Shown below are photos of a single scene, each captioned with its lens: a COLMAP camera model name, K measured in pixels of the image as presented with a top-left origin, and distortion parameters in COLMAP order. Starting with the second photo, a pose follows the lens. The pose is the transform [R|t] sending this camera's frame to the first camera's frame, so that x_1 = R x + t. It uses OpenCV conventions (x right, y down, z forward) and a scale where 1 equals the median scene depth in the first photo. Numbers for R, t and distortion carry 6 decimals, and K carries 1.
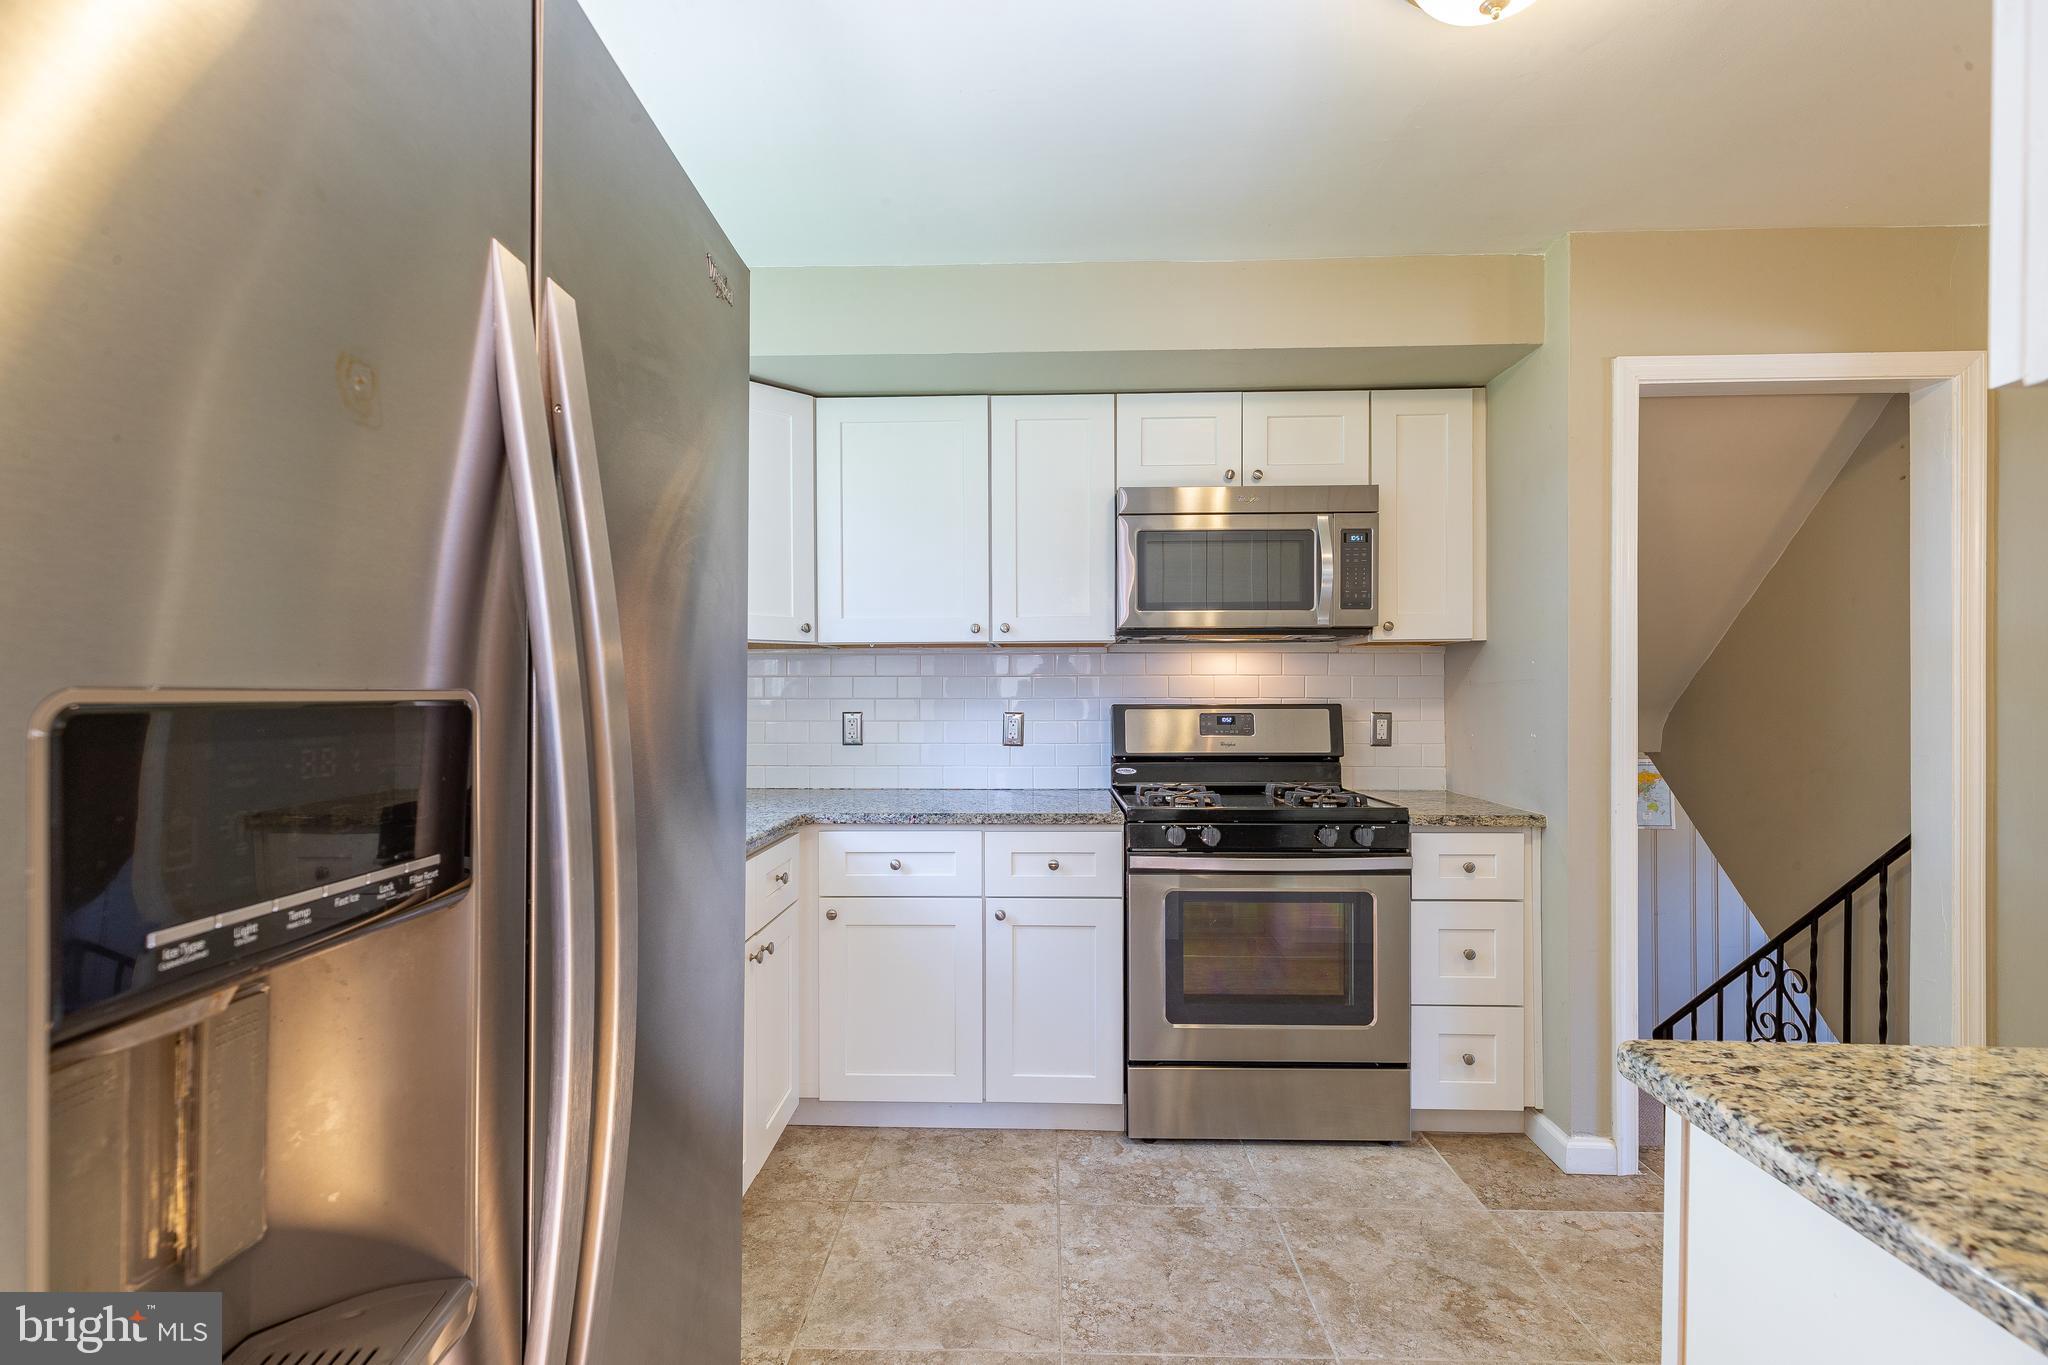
lens RADIAL K [[938.5, 0, 1022.7], [0, 938.5, 693.0], [0, 0, 1]] dist [0.001952, -0.000022]
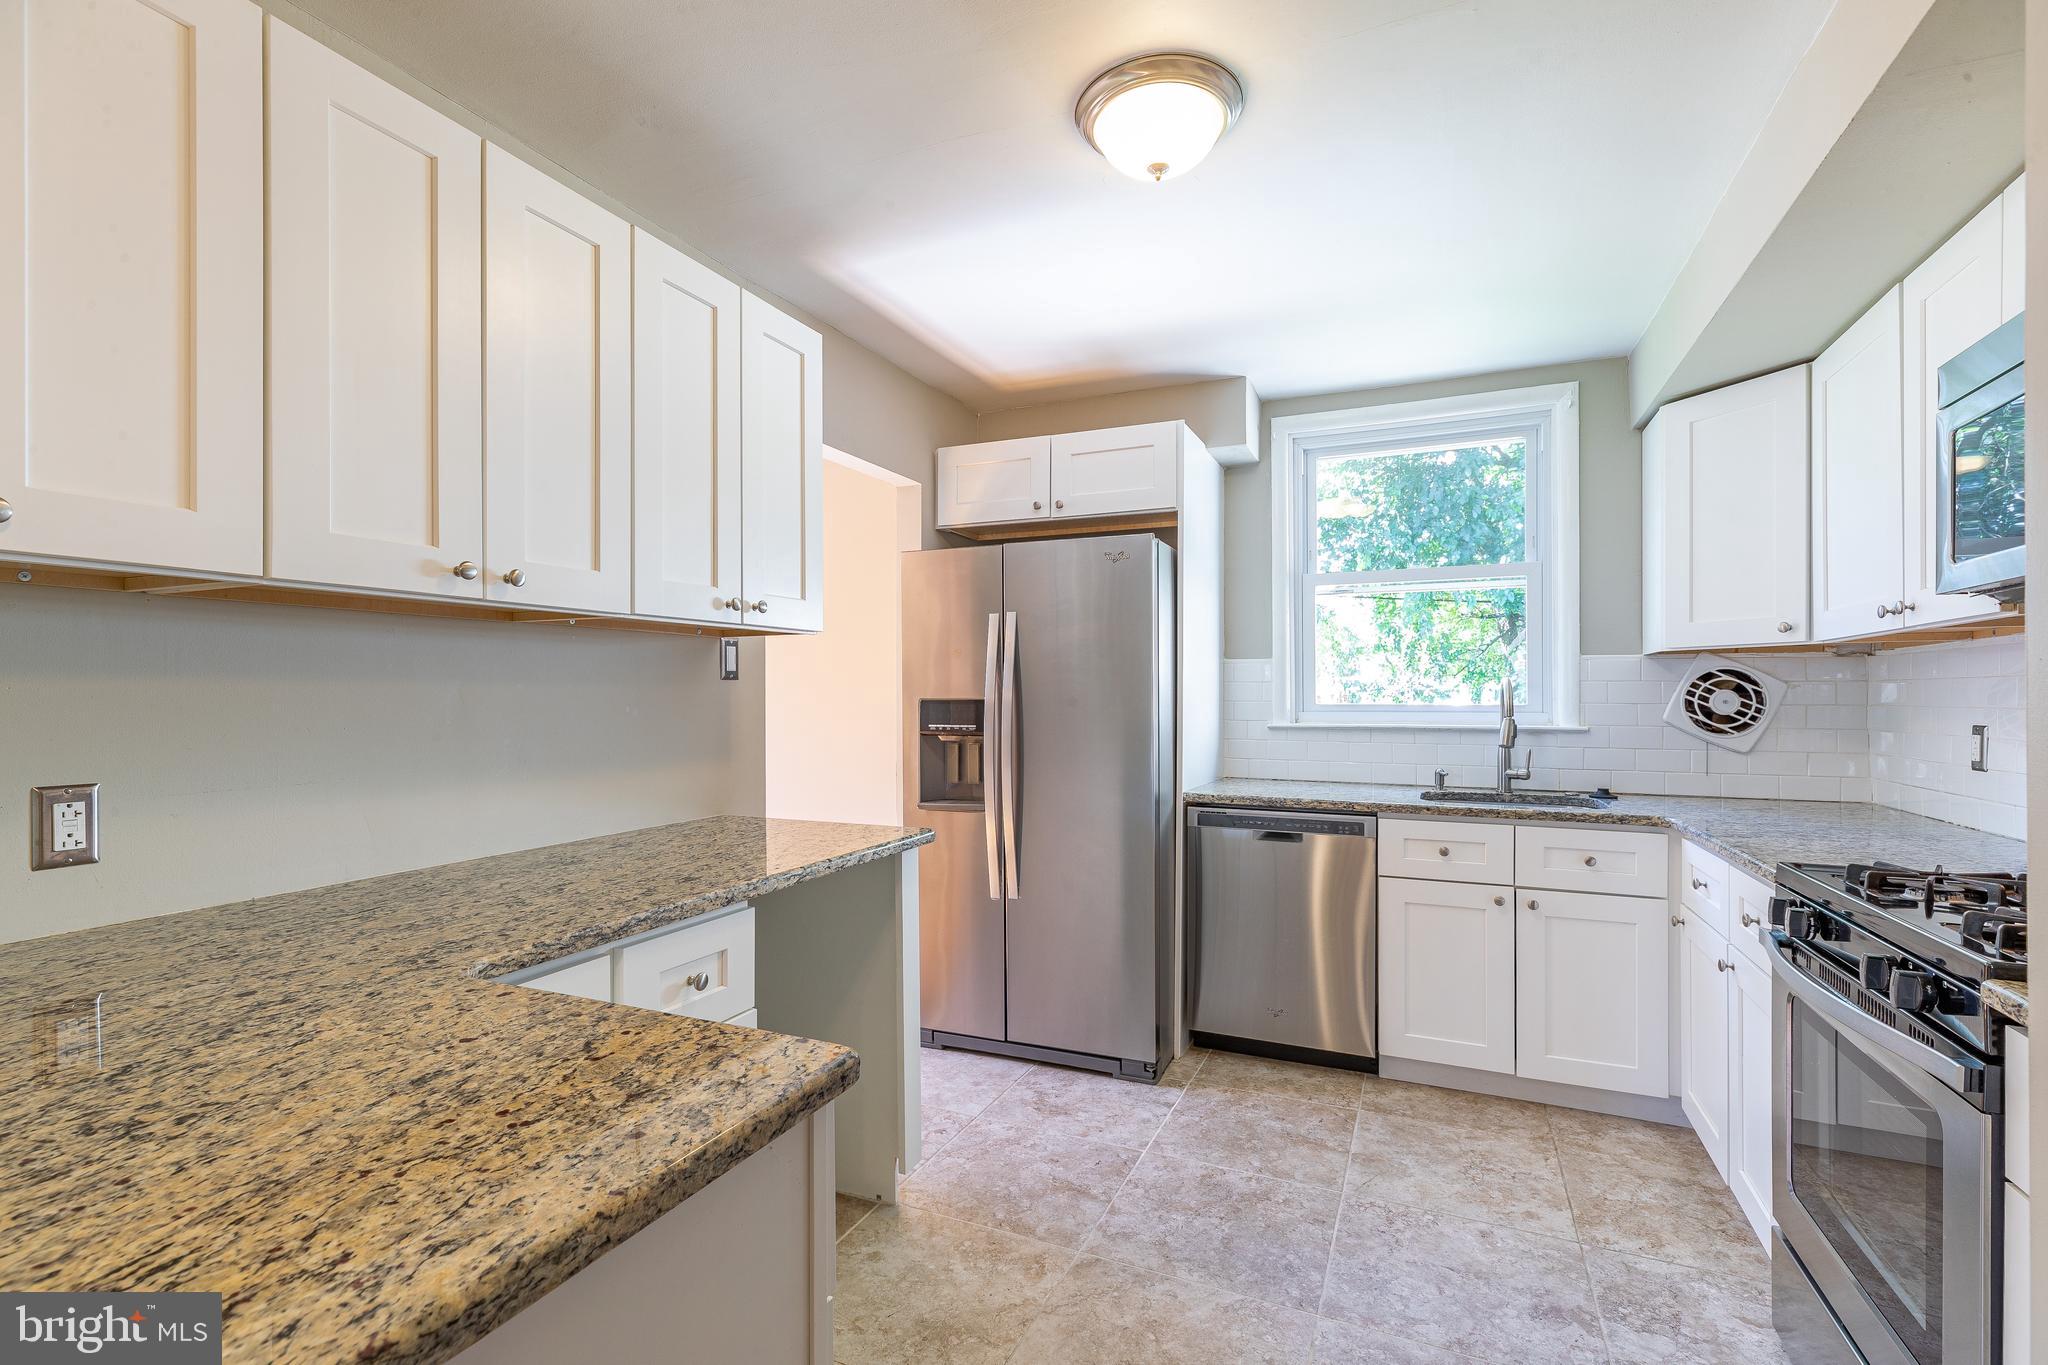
lens RADIAL K [[938.5, 0, 1022.7], [0, 938.5, 693.0], [0, 0, 1]] dist [0.001952, -0.000022]
pose [[-0.386558, -0.003613, -0.922258, 0.985638], [-0.001247, 0.999993, -0.003395, -0.002893], [0.922264, -0.000163, -0.386560, 0.743449]]
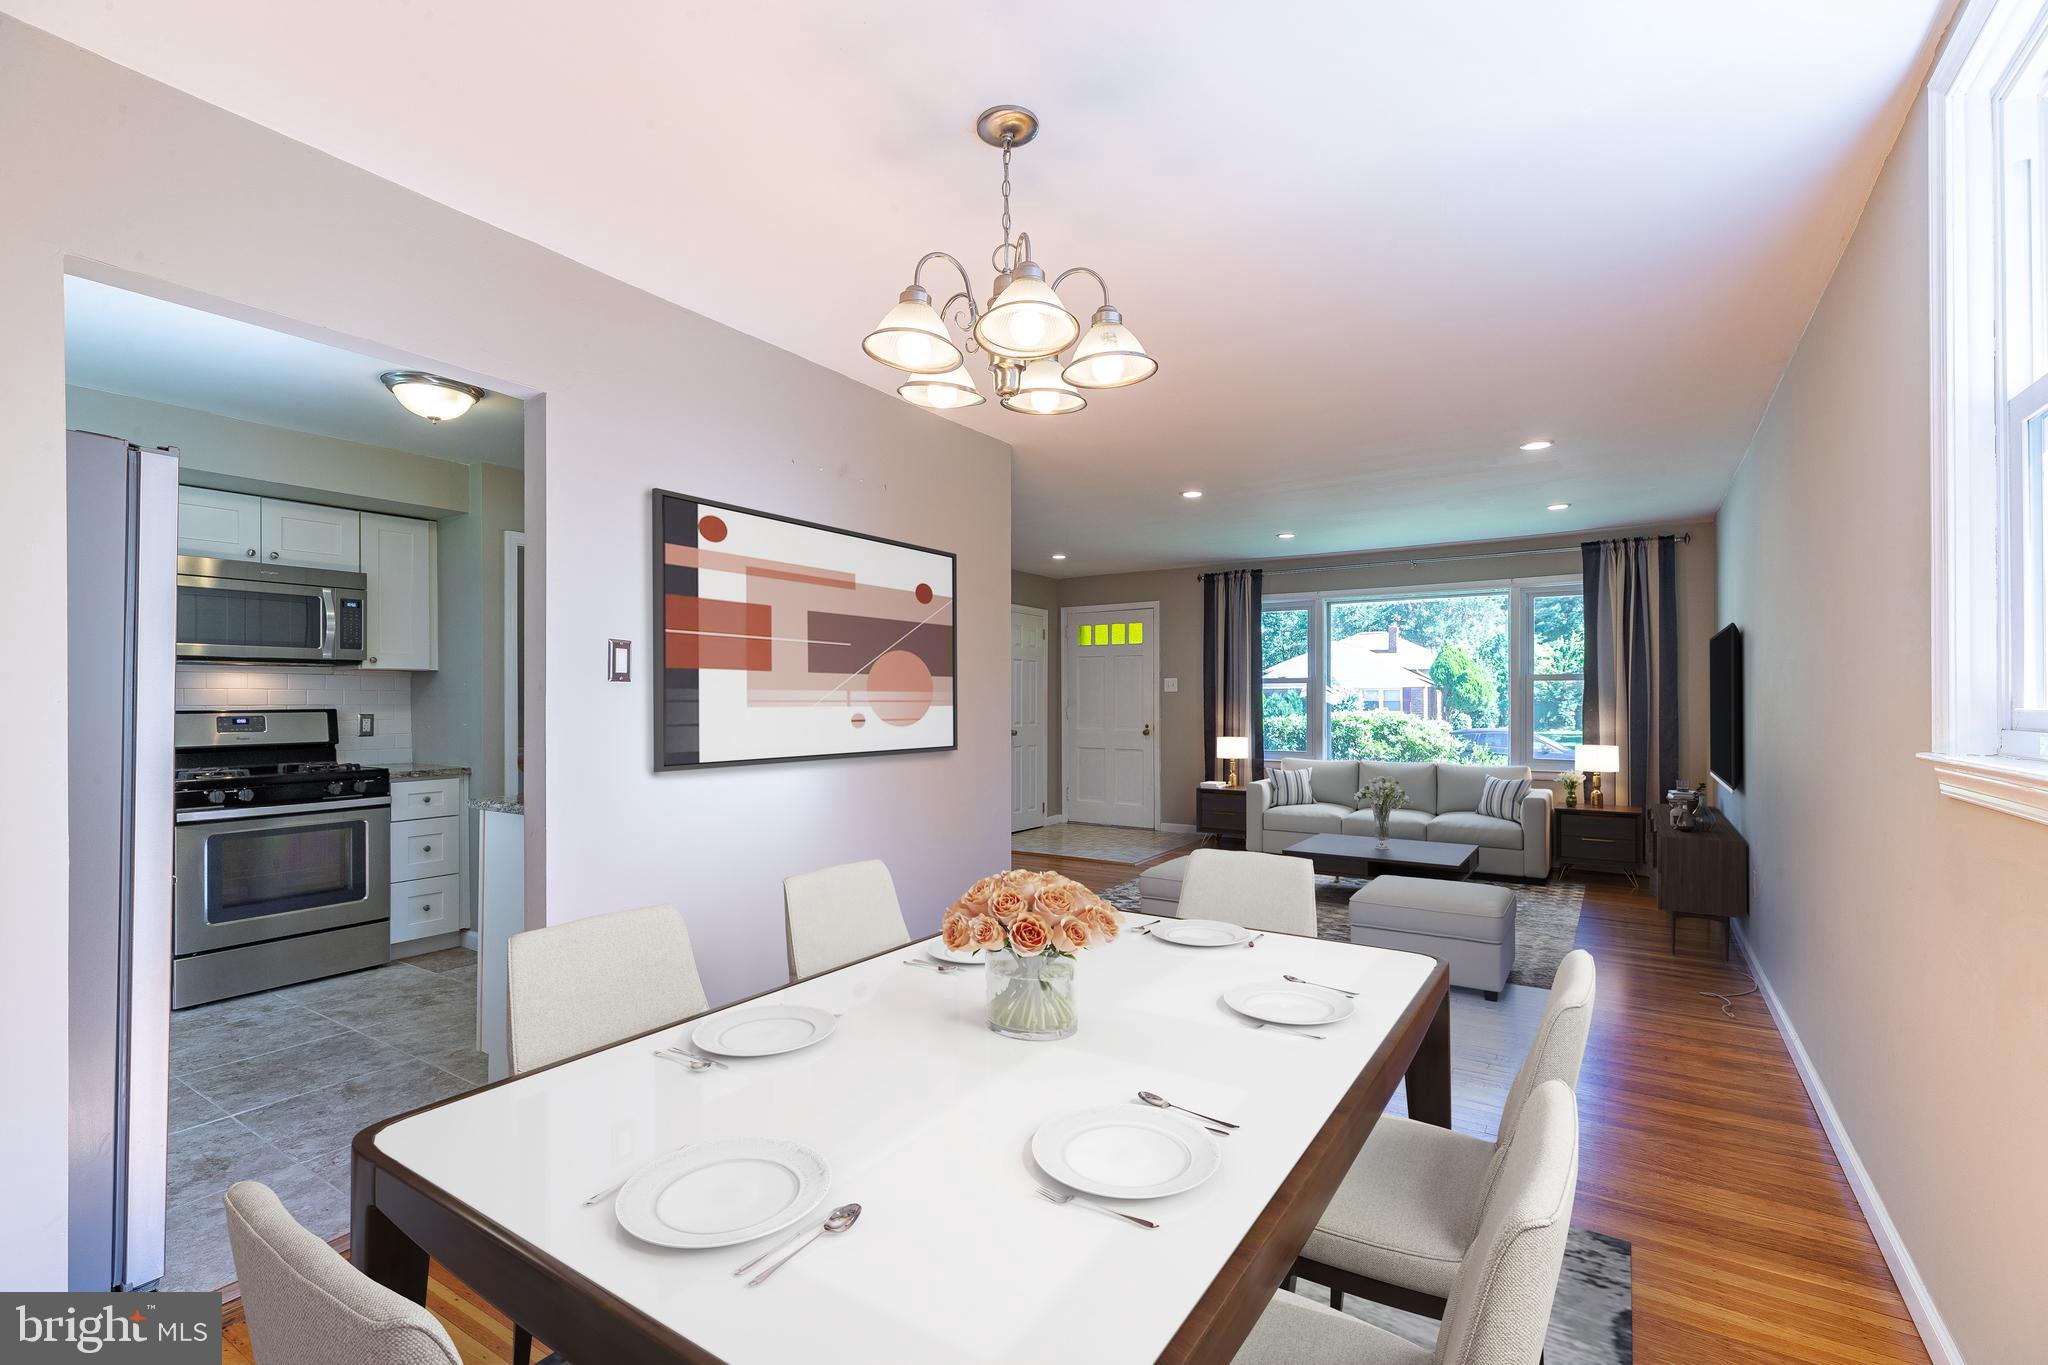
lens RADIAL K [[910.3, 0, 1011.0], [0, 910.3, 694.2], [0, 0, 1]] dist [0.000496, -0.000333]
pose [[0.533514, 0.002183, 0.845789, -0.384474], [0.004521, 0.999975, -0.005433, 0.001072], [-0.845779, 0.006723, 0.533490, -0.838309]]
